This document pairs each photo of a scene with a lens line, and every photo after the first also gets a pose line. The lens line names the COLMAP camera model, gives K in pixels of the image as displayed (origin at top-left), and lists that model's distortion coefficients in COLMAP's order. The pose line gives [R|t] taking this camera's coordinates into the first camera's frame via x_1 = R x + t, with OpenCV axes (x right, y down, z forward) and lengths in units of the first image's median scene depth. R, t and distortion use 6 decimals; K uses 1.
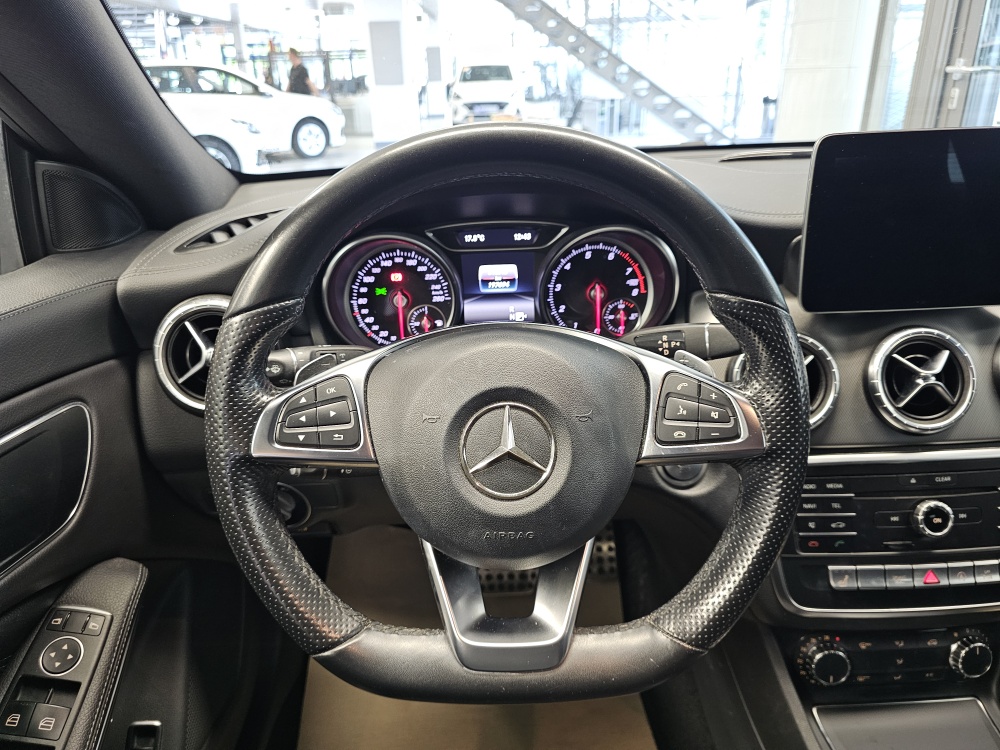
lens RADIAL K [[688.8, 0, 493.9], [0, 688.8, 378.3], [0, 0, 1]] dist [0.058187, -0.063358]
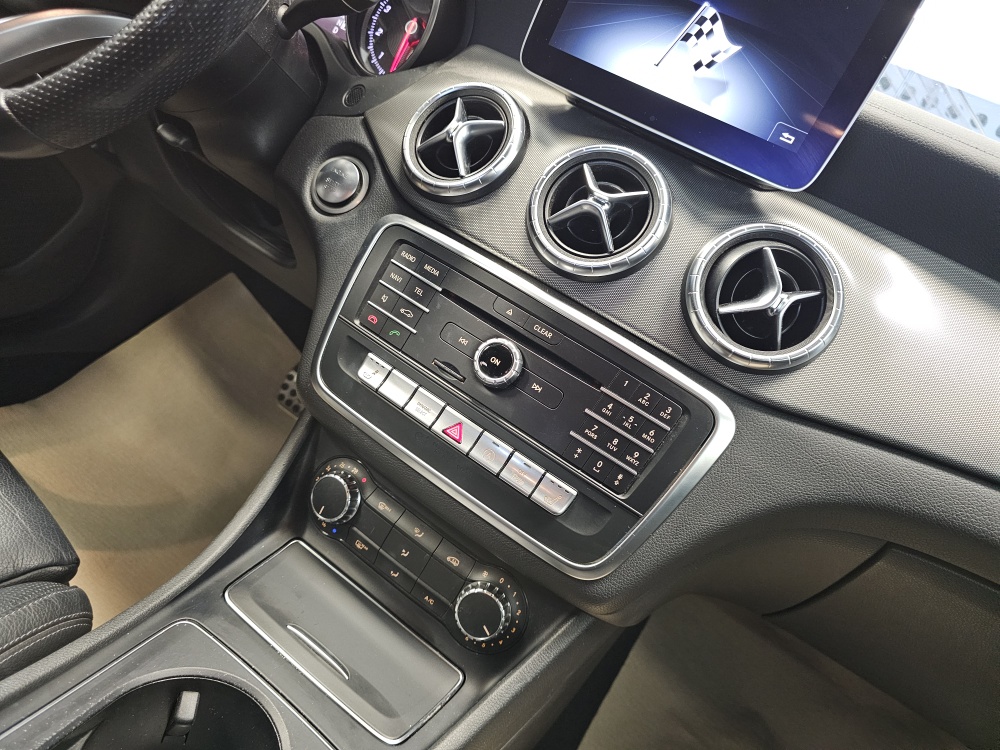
lens RADIAL K [[688.1, 0, 494.4], [0, 688.1, 376.0], [0, 0, 1]] dist [0.069971, -0.067739]
pose [[0.777872, 0.542276, -0.317572, 0.792417], [-0.578153, 0.815591, -0.023470, 0.212031], [0.246281, 0.201862, 0.947944, 0.274894]]
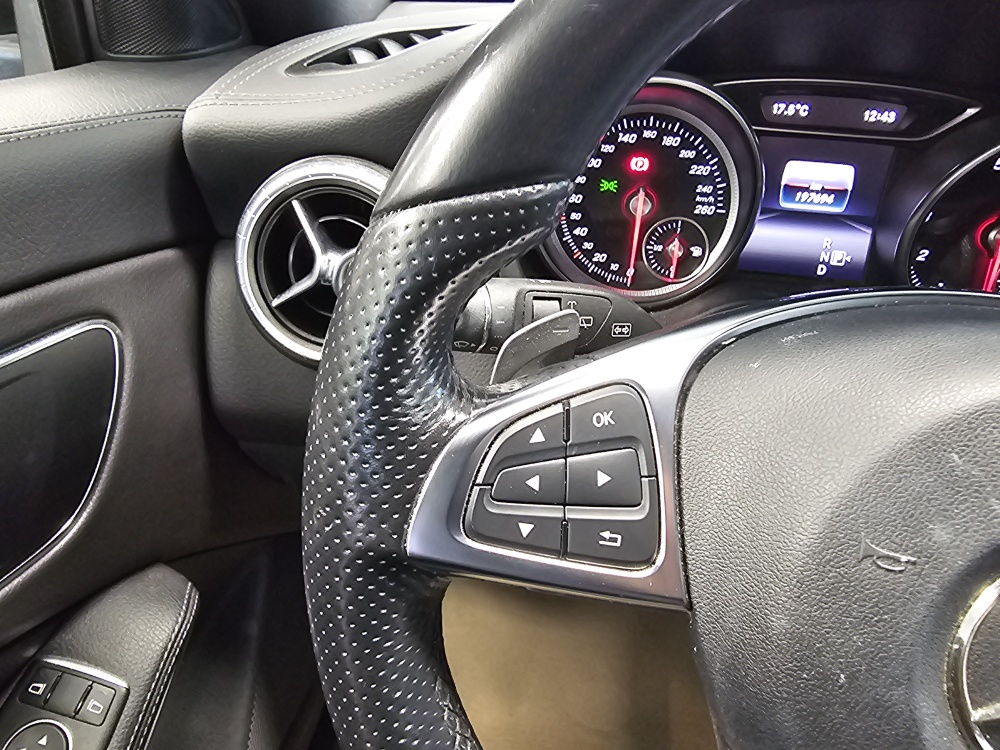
lens RADIAL K [[694.9, 0, 490.7], [0, 694.9, 369.5], [0, 0, 1]] dist [0.002284, 0.000998]
pose [[0.980453, 0.153203, -0.123454, -0.172629], [-0.136563, 0.981587, 0.133559, -0.038494], [0.141642, -0.114089, 0.983321, 0.398895]]
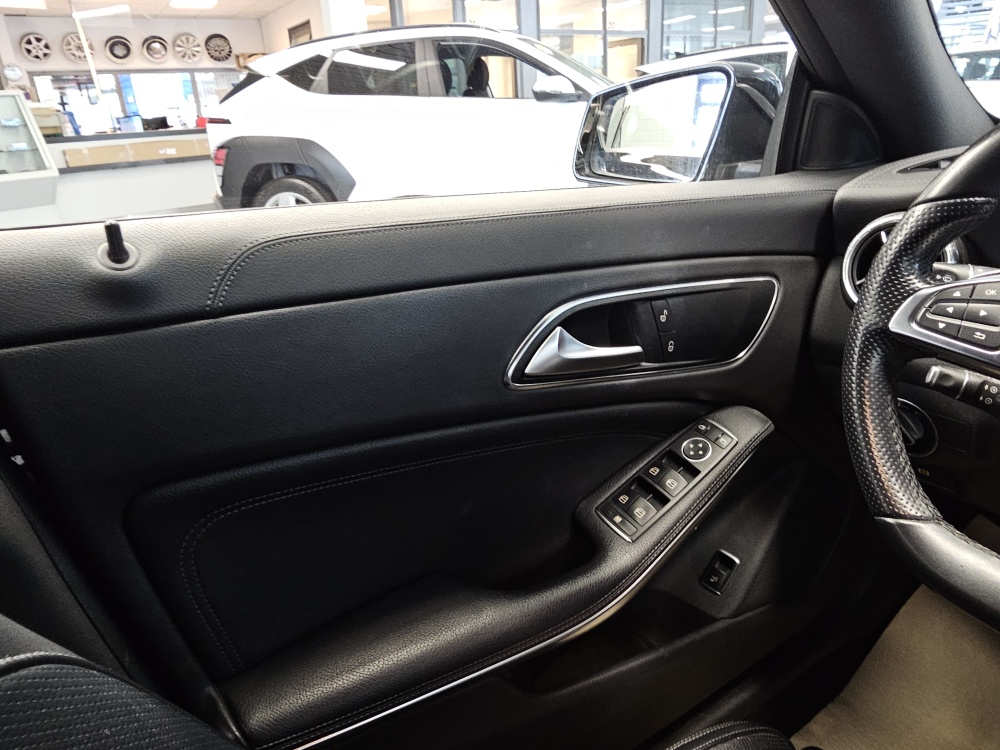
lens RADIAL K [[694.9, 0, 490.7], [0, 694.9, 369.5], [0, 0, 1]] dist [0.002284, 0.000998]
pose [[0.553794, 0.295319, -0.778523, 0.127391], [-0.296642, 0.943618, 0.146931, 0.130993], [0.778020, 0.149573, 0.610174, -0.123169]]
